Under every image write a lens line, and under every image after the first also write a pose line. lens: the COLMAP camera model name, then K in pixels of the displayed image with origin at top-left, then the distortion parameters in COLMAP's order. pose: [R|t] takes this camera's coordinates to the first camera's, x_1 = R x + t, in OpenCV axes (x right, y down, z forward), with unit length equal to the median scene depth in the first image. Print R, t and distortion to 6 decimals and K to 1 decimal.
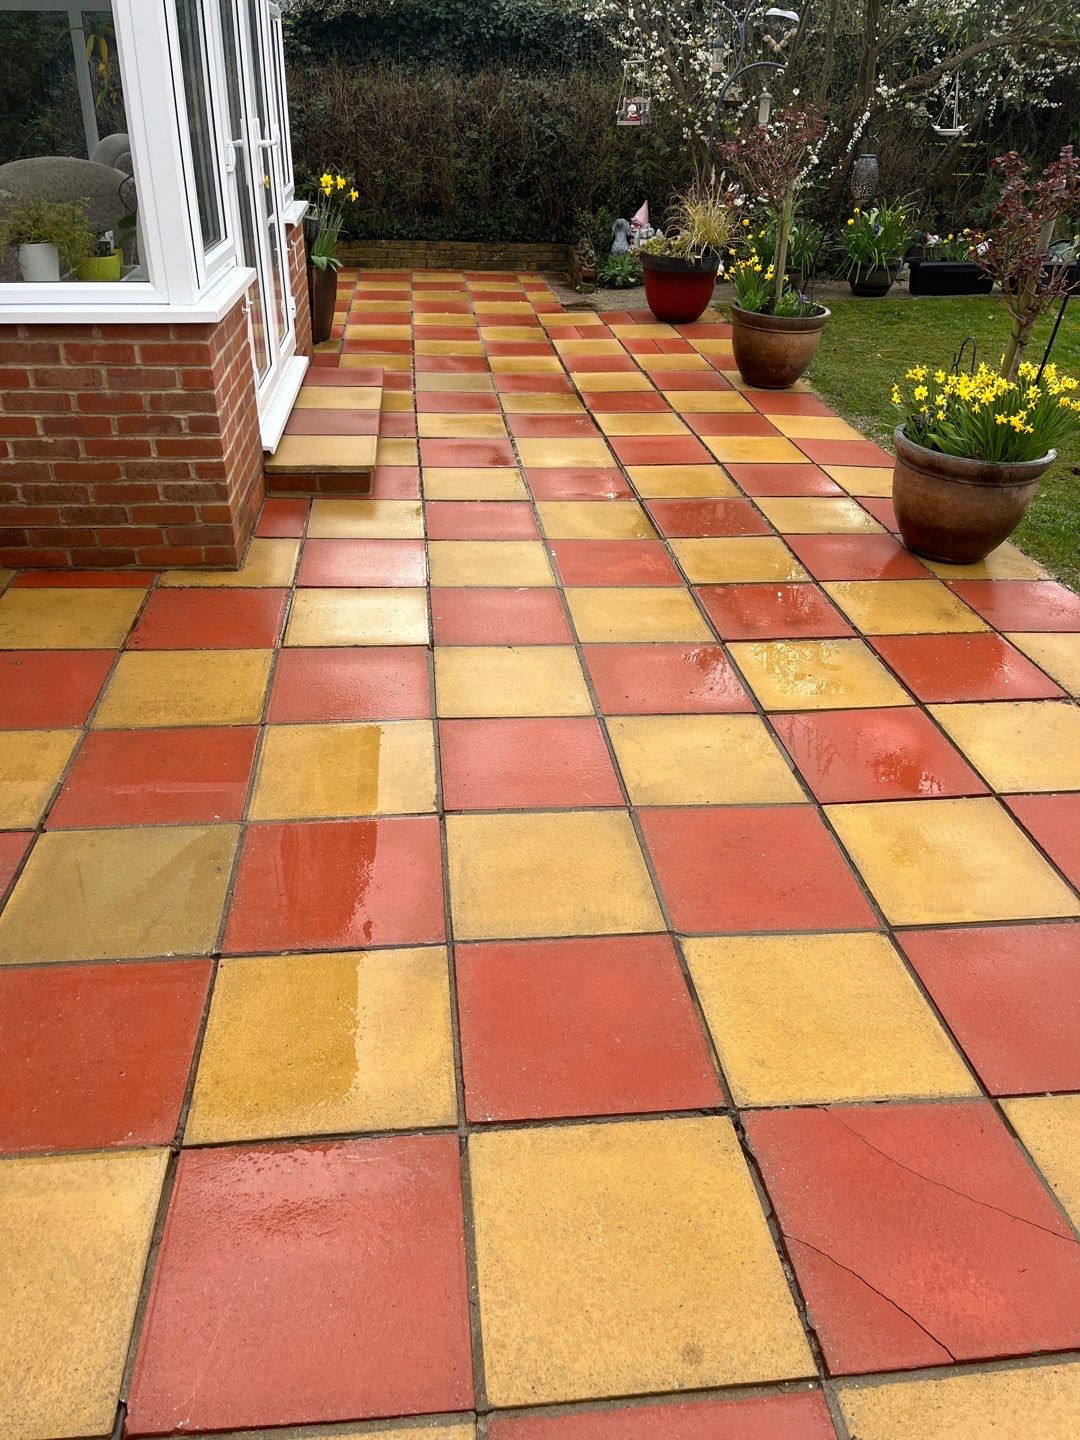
lens RADIAL K [[1091.6, 0, 538.4], [0, 1091.6, 738.2], [0, 0, 1]] dist [0.084351, -0.125751]
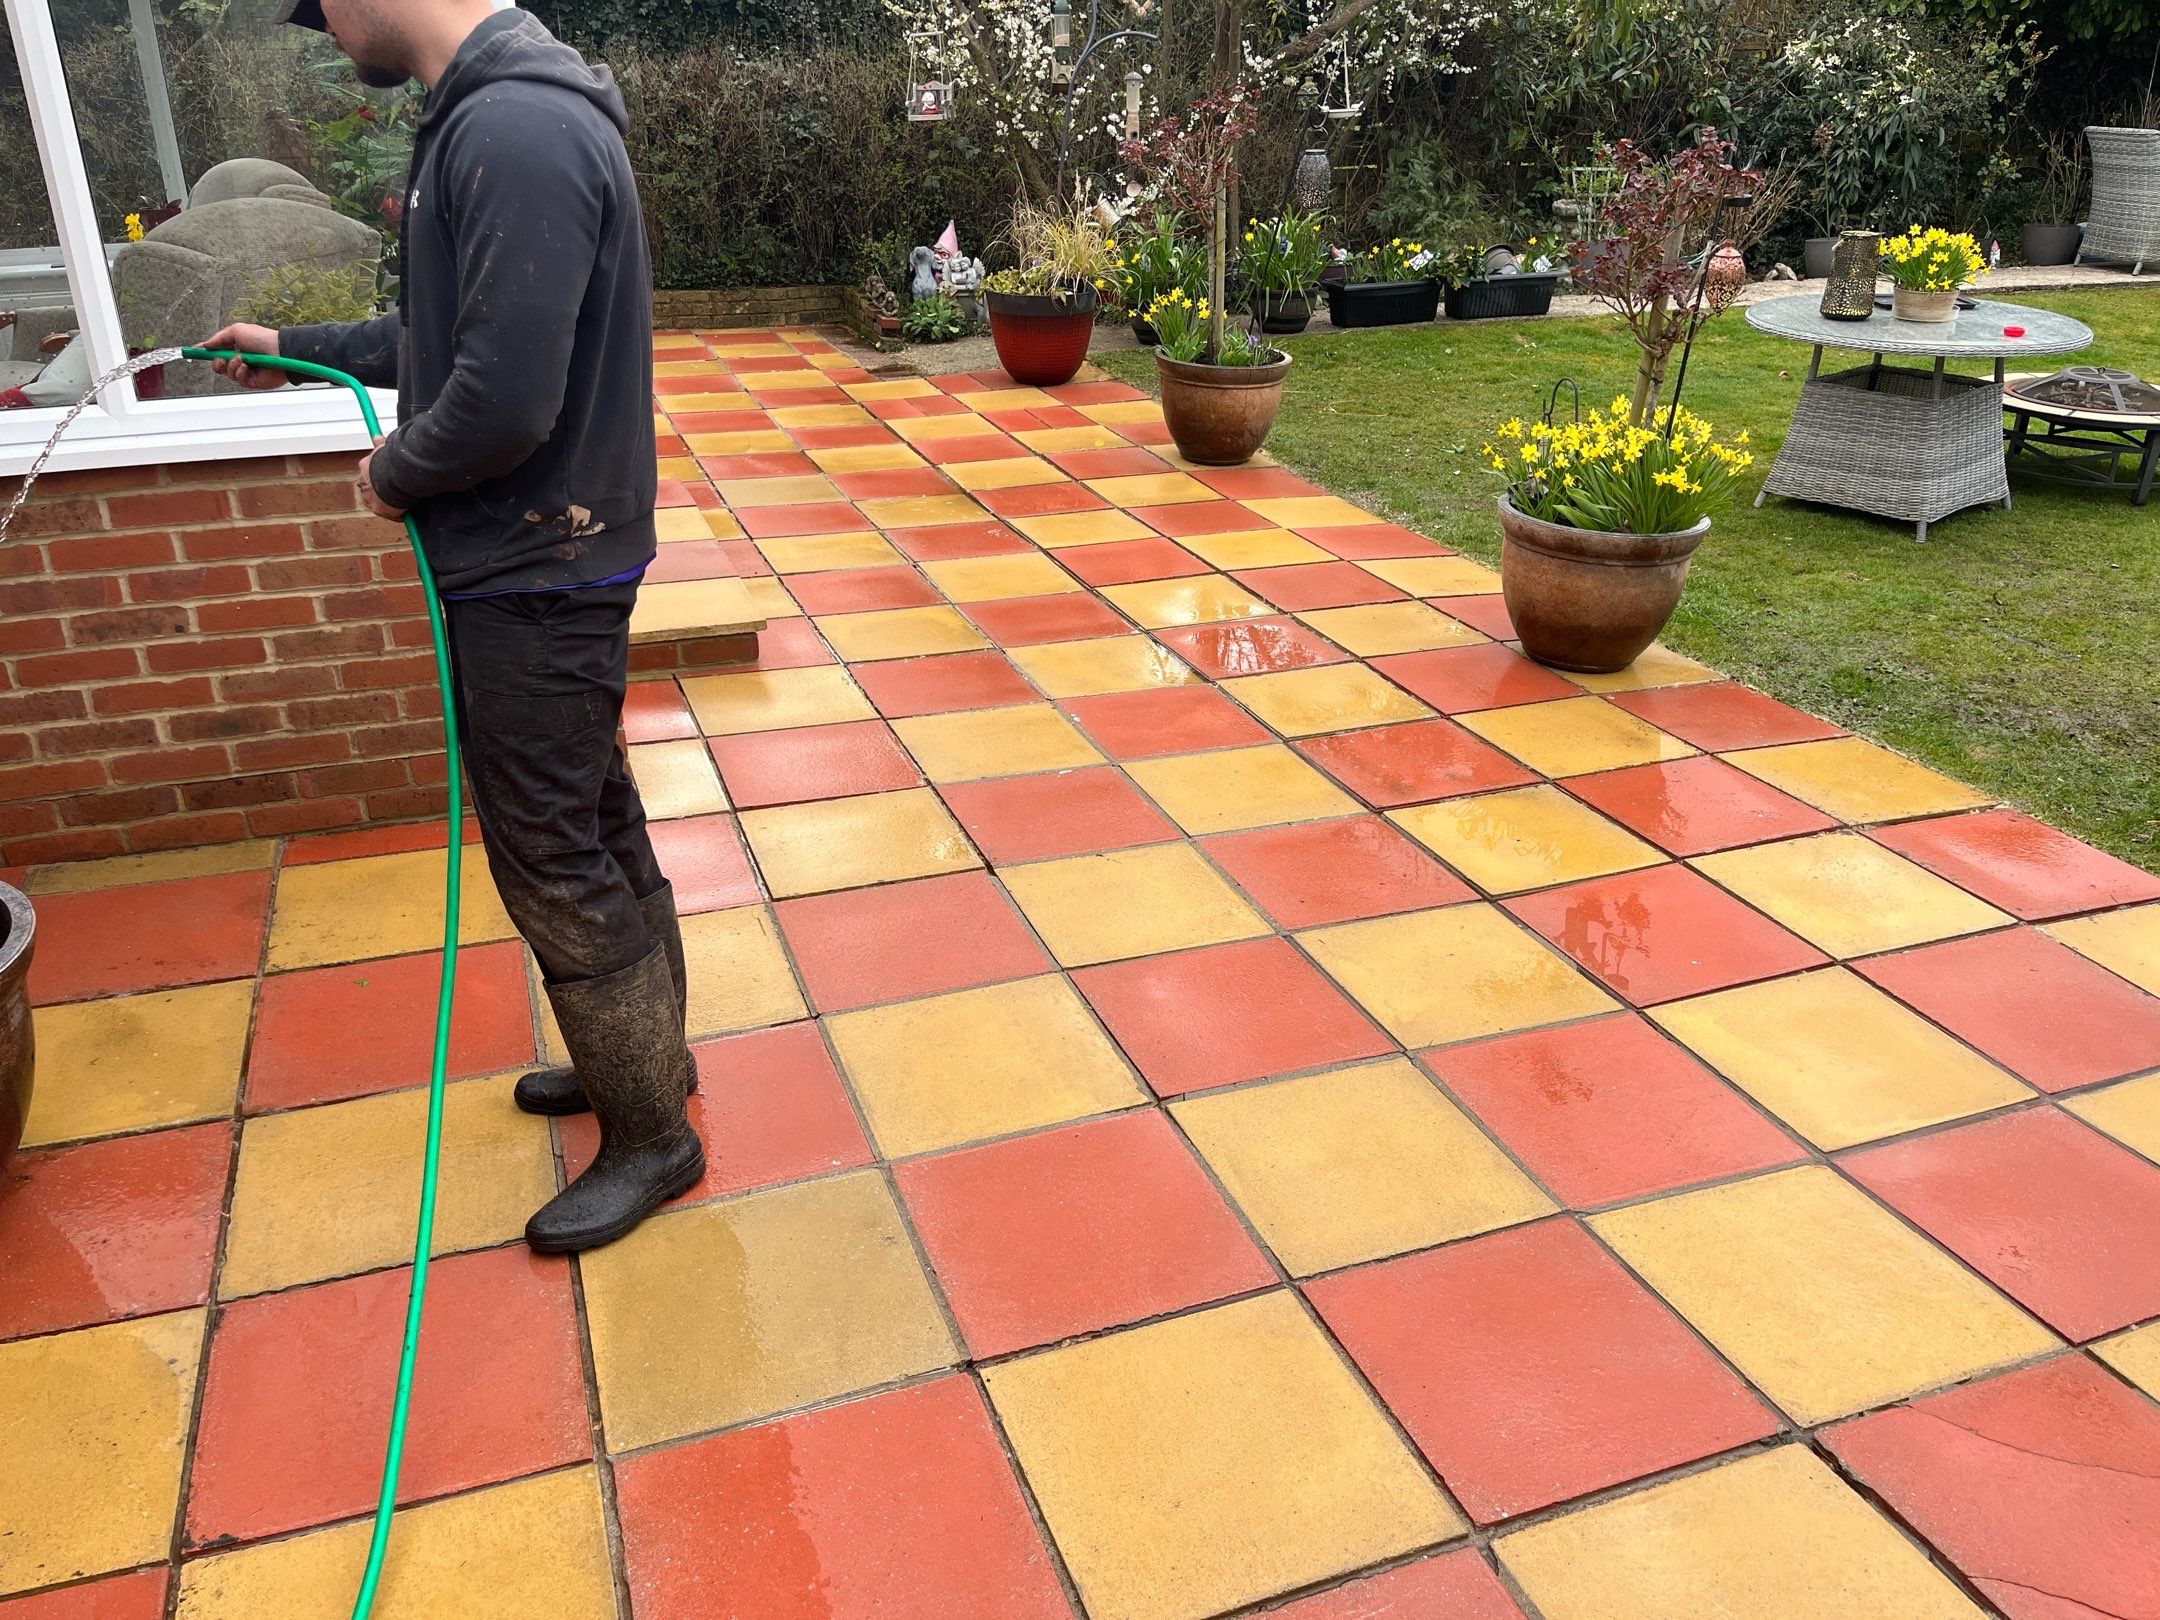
lens RADIAL K [[1674.9, 0, 1080.0], [0, 1674.9, 810.0], [0, 0, 1]] dist [0.028141, -0.000677]
pose [[0.967721, -0.122478, 0.220260, -0.149595], [0.146218, 0.984693, -0.094864, -0.008017], [-0.205269, 0.124008, 0.970817, -0.006212]]
